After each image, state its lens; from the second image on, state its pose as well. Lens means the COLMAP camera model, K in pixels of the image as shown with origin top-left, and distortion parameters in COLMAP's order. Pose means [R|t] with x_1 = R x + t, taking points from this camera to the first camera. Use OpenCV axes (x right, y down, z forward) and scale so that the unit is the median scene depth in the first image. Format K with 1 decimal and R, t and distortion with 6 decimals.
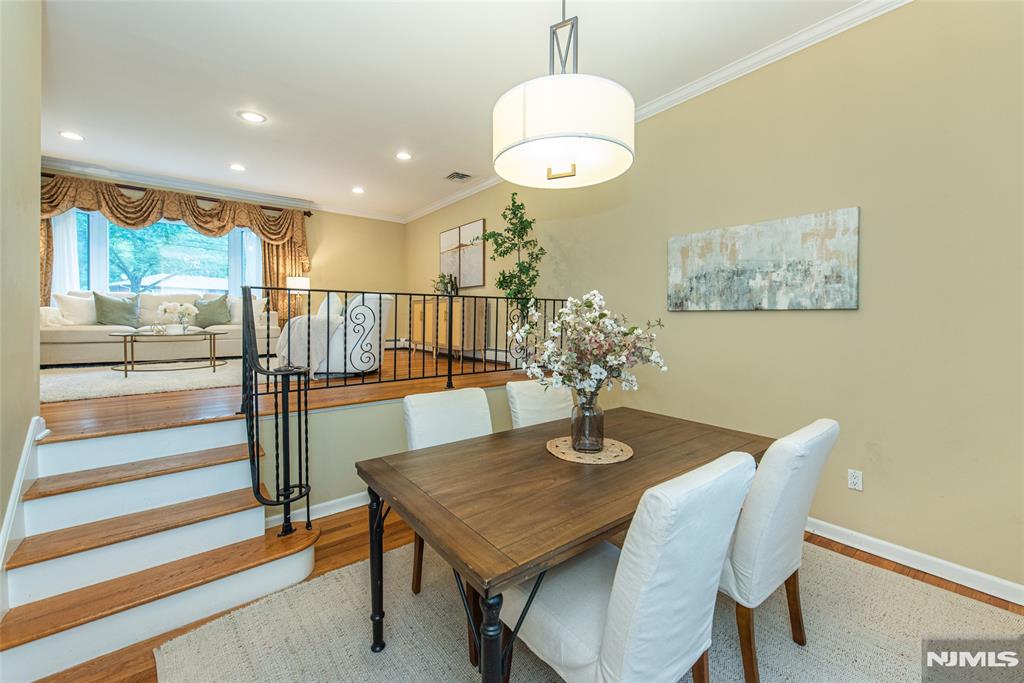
lens RADIAL K [[409.4, 0, 509.1], [0, 409.4, 333.3], [0, 0, 1]] dist [0.006961, -0.000459]
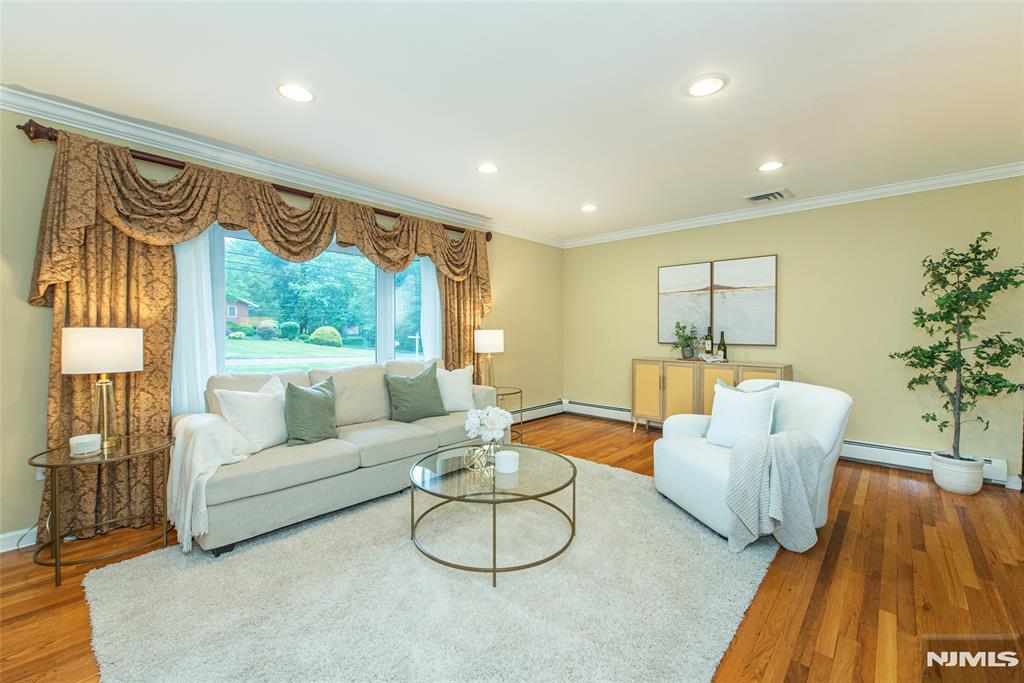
lens RADIAL K [[409.4, 0, 514.0], [0, 409.4, 337.7], [0, 0, 1]] dist [0.006961, -0.000459]
pose [[0.988613, -0.005099, 0.150395, -1.138563], [0.007927, 0.999803, -0.018208, -0.214532], [-0.150273, 0.019193, 0.988458, 0.615895]]
